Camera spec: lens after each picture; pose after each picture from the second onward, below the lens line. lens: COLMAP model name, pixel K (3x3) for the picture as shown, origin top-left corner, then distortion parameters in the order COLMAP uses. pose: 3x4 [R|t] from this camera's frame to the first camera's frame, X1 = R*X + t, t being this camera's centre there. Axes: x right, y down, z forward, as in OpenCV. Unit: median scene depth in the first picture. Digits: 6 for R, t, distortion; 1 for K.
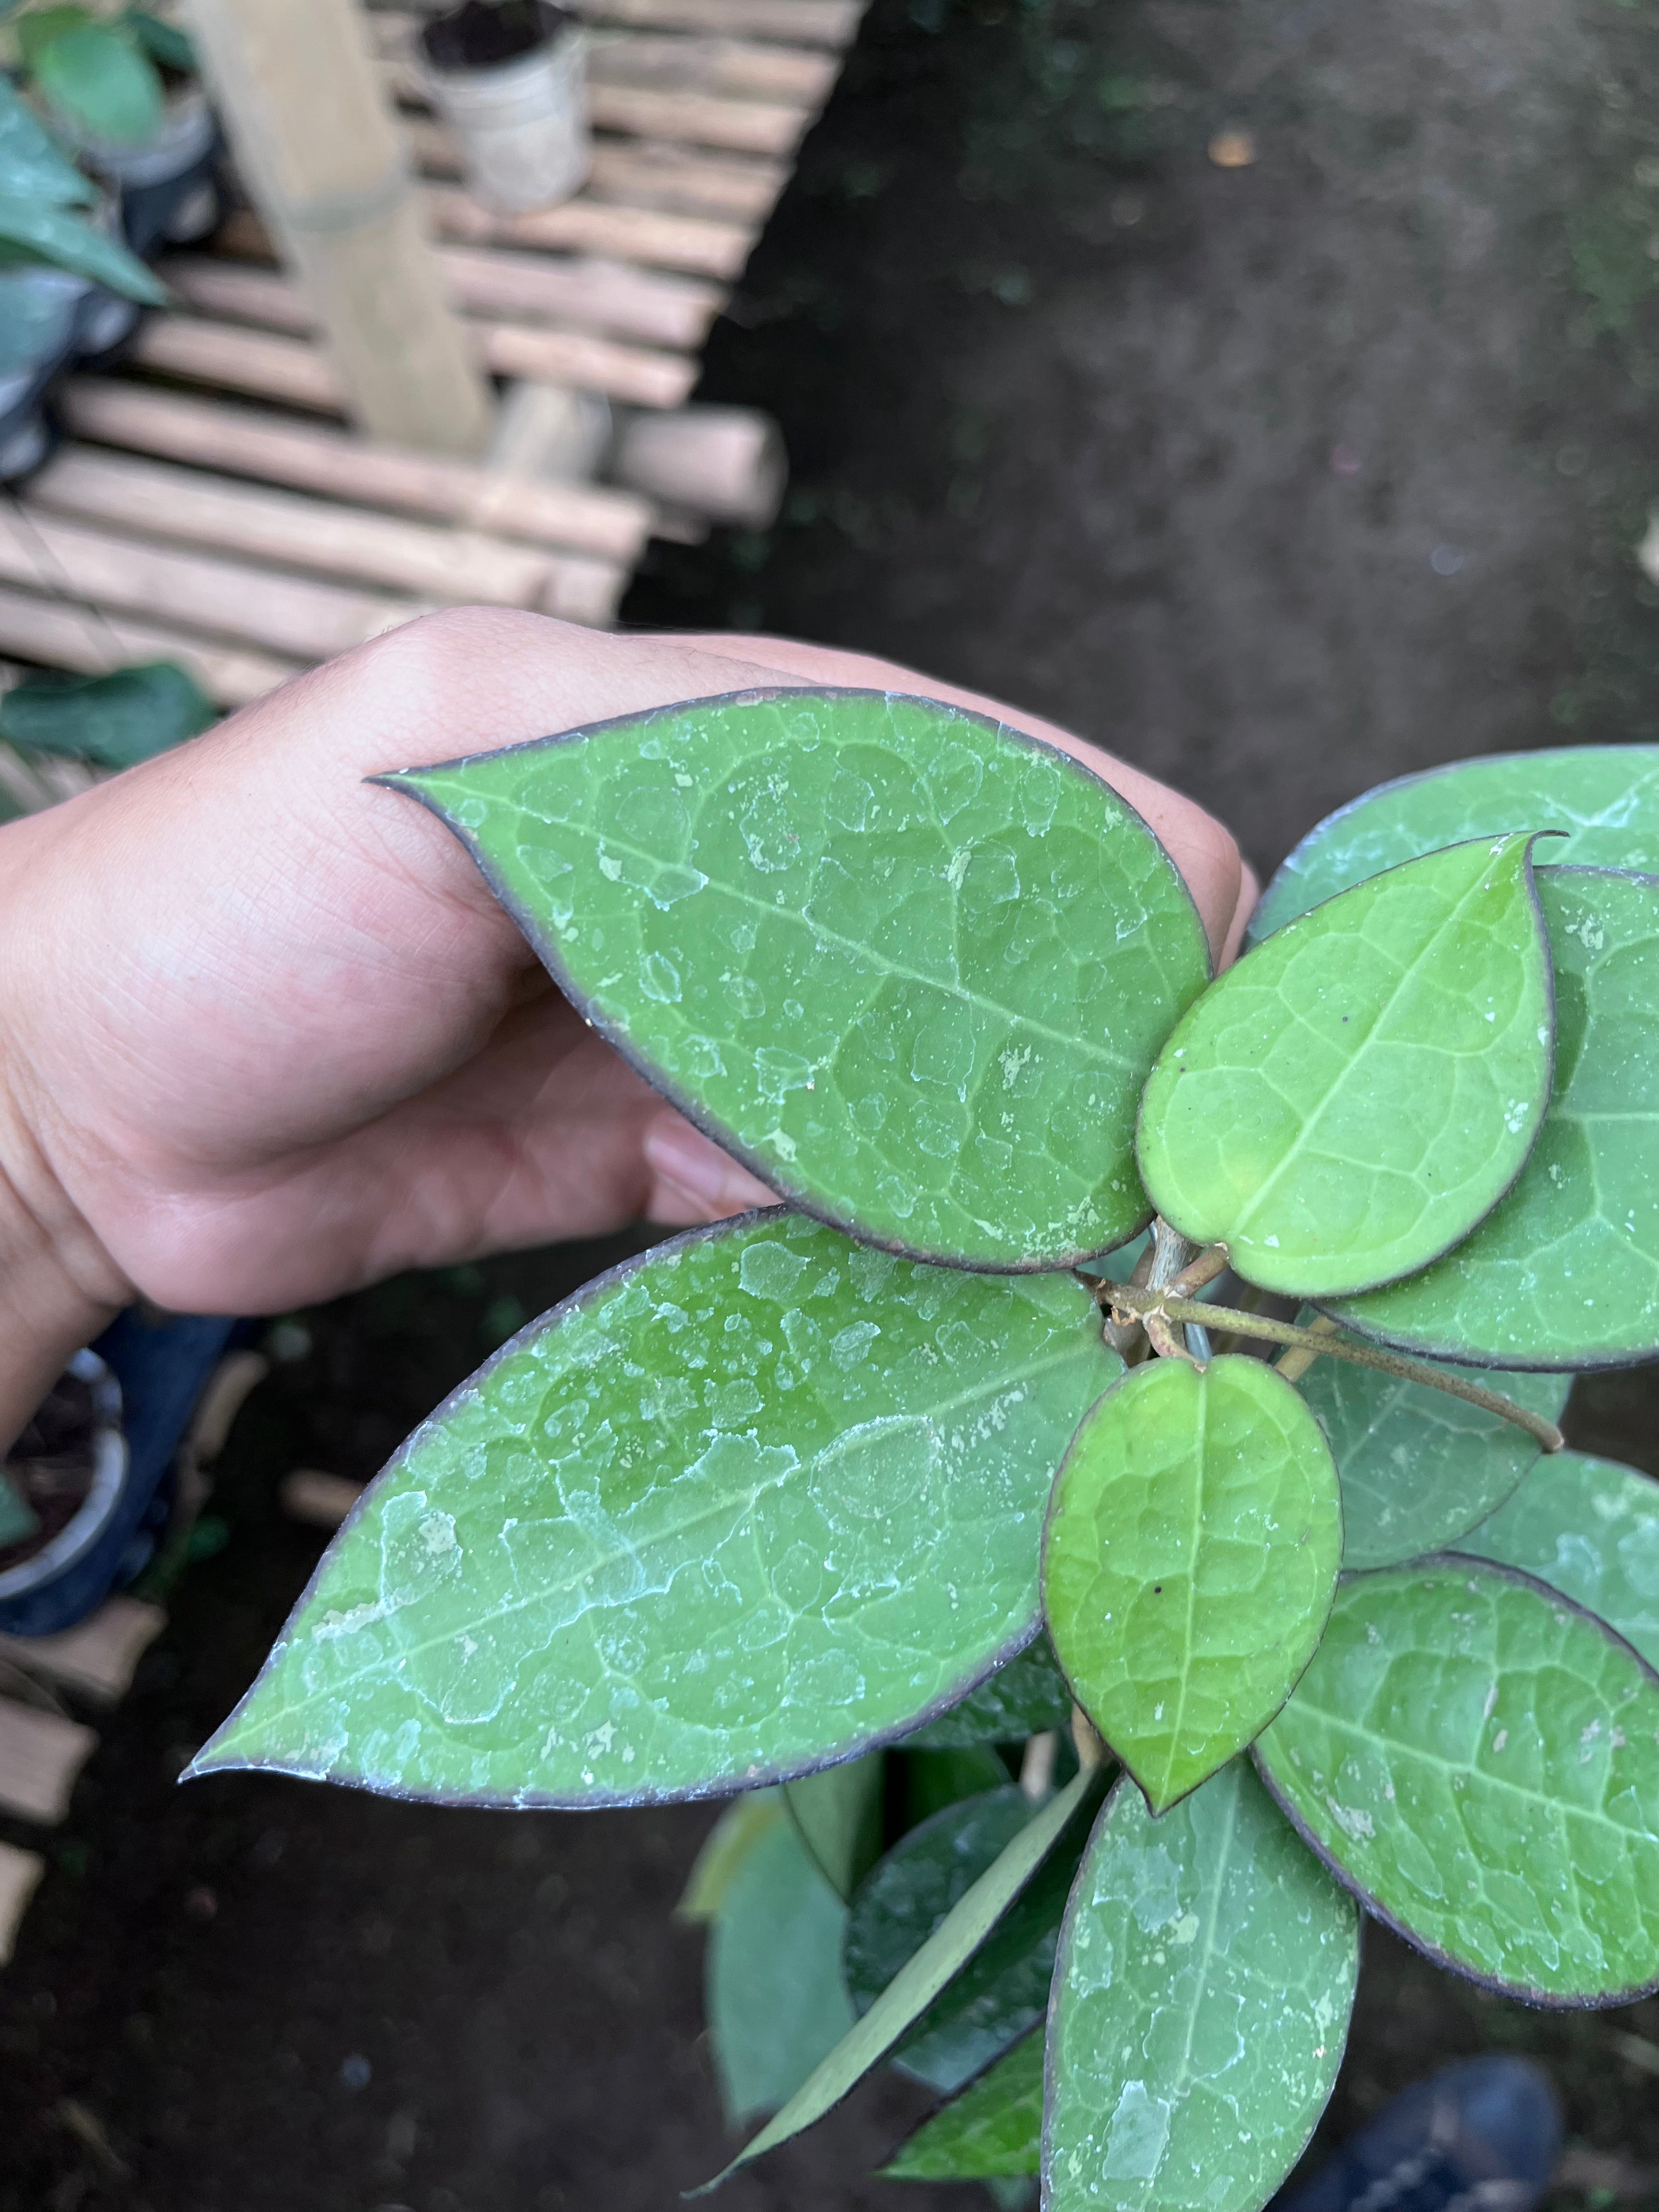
lens RADIAL K [[1879.2, 0, 873.0], [0, 1879.2, 1148.6], [0, 0, 1]] dist [0.057282, -0.181353]
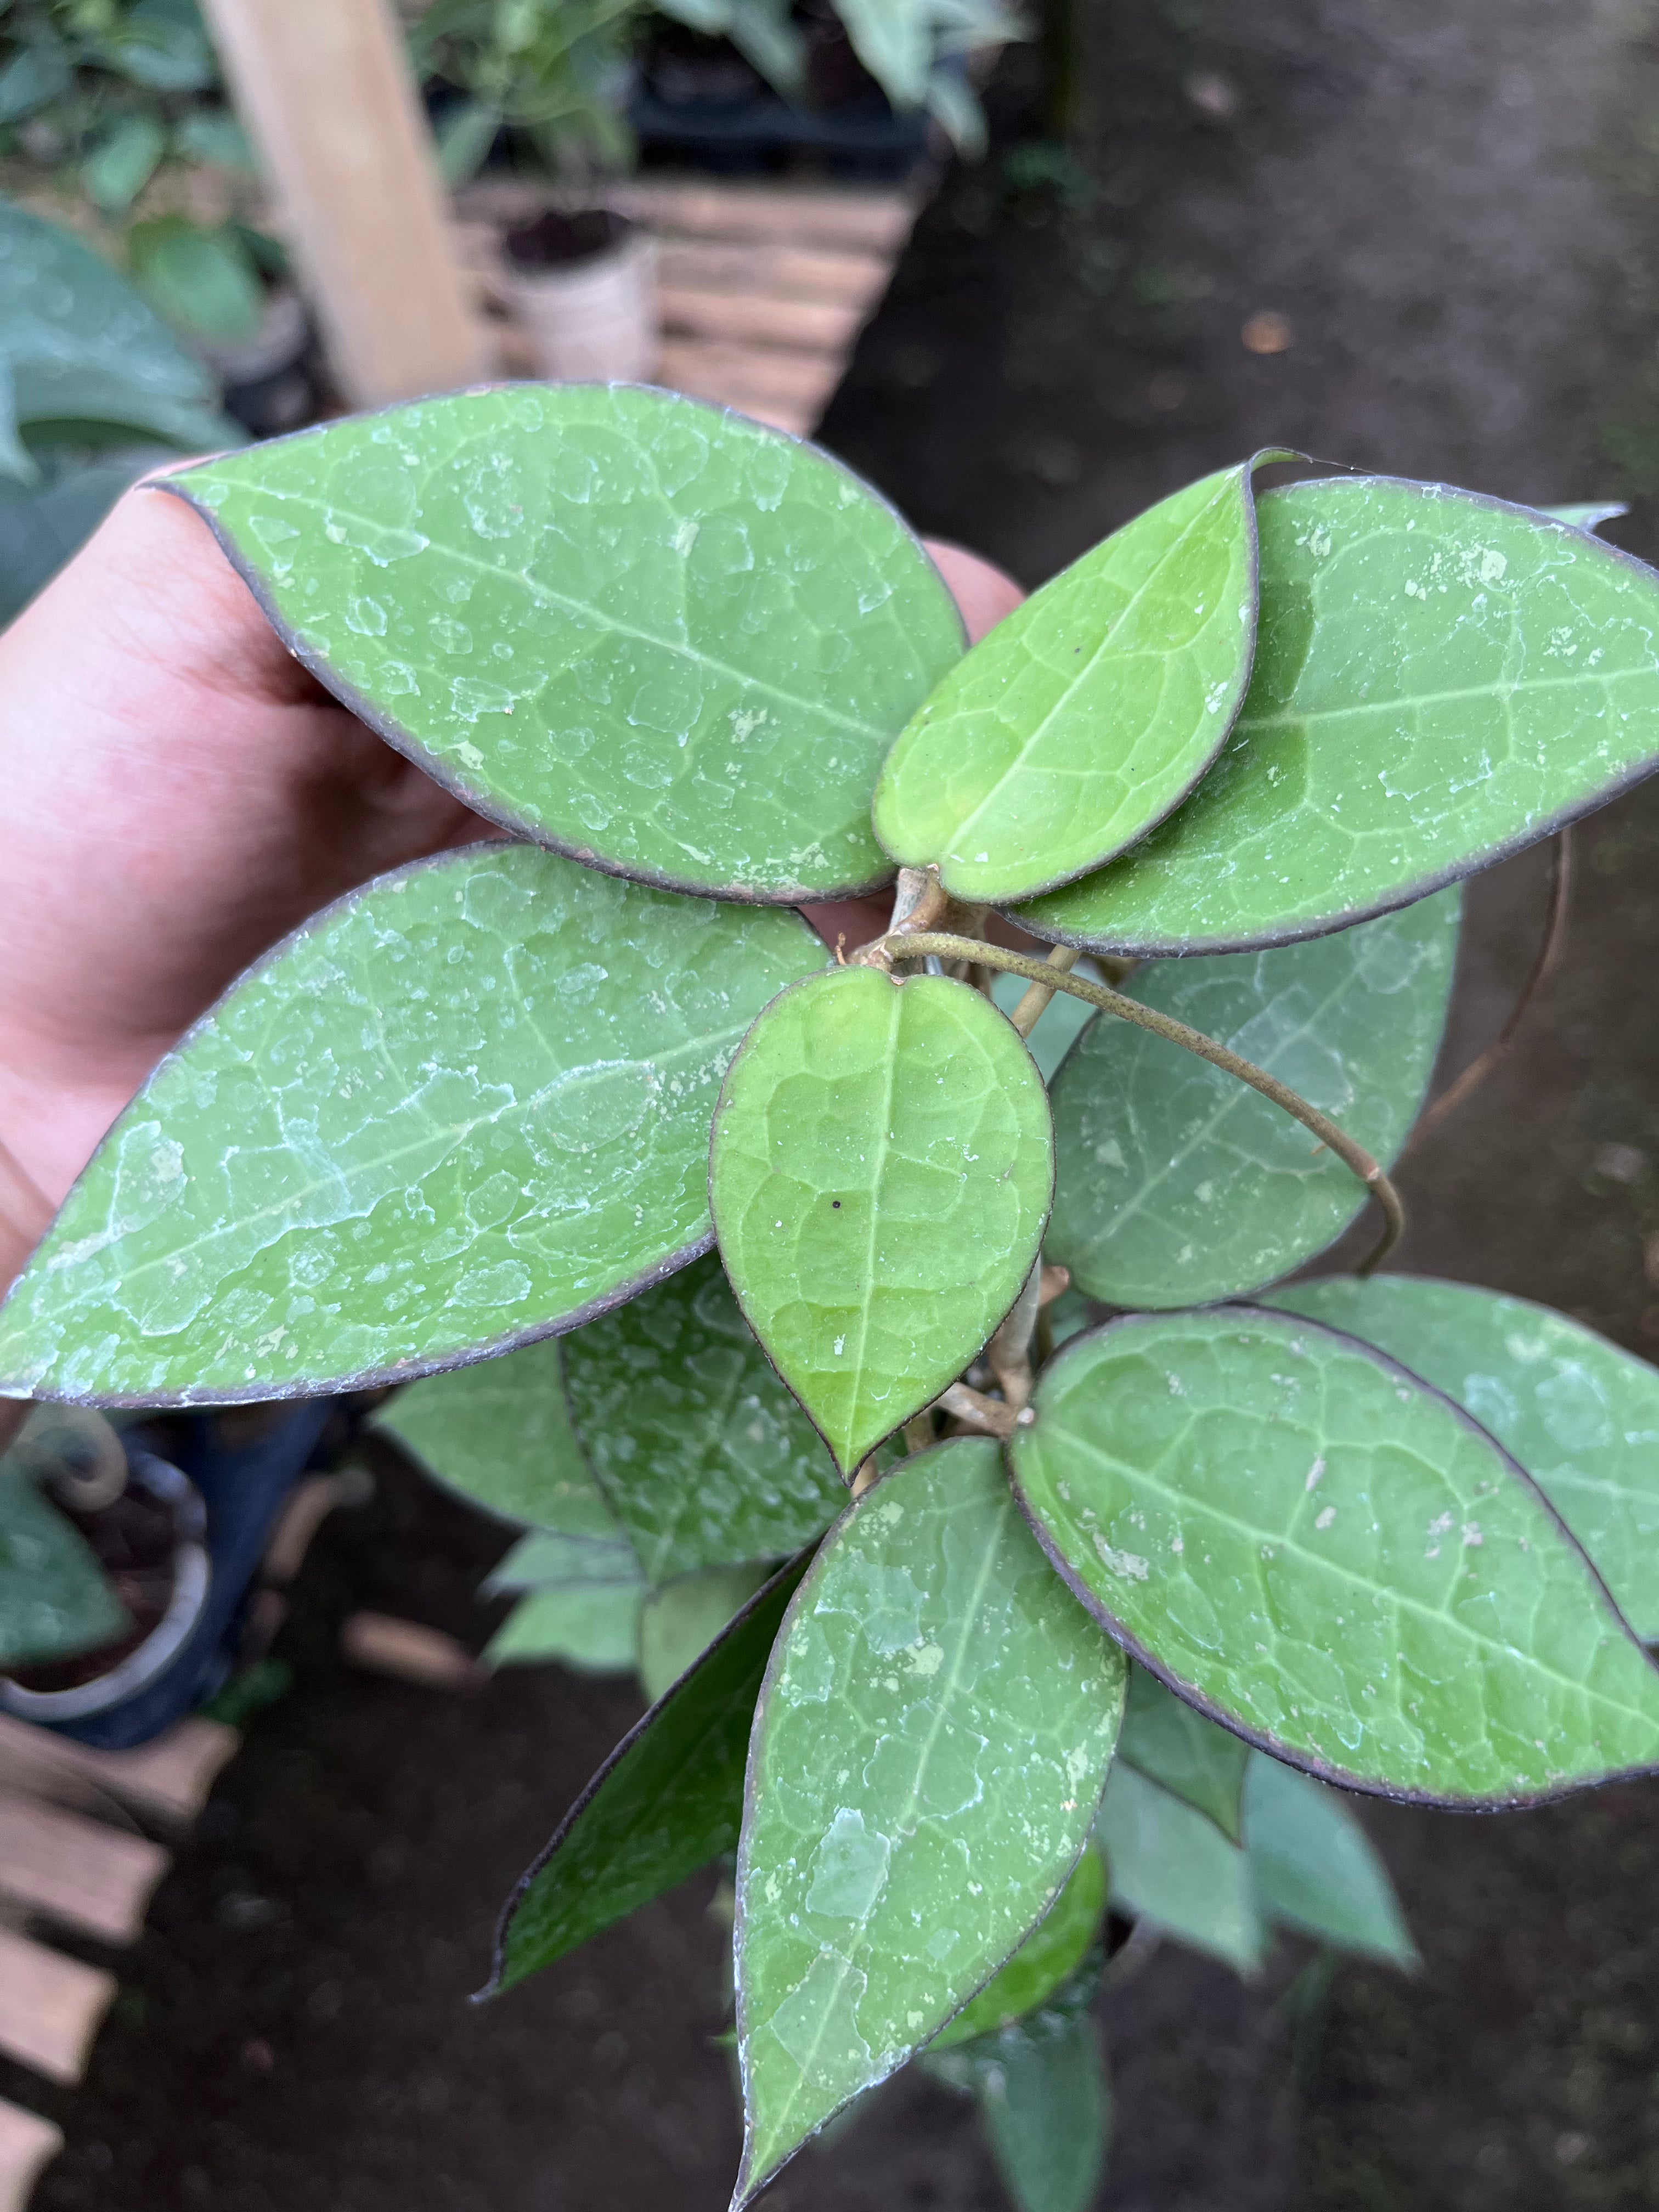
lens RADIAL K [[1879.2, 0, 873.0], [0, 1879.2, 1148.6], [0, 0, 1]] dist [0.057282, -0.181353]
pose [[0.985945, 0.018921, -0.165993, 0.310600], [-0.045770, 0.986144, -0.159451, 0.341887], [0.160676, 0.164808, 0.973150, 0.077433]]
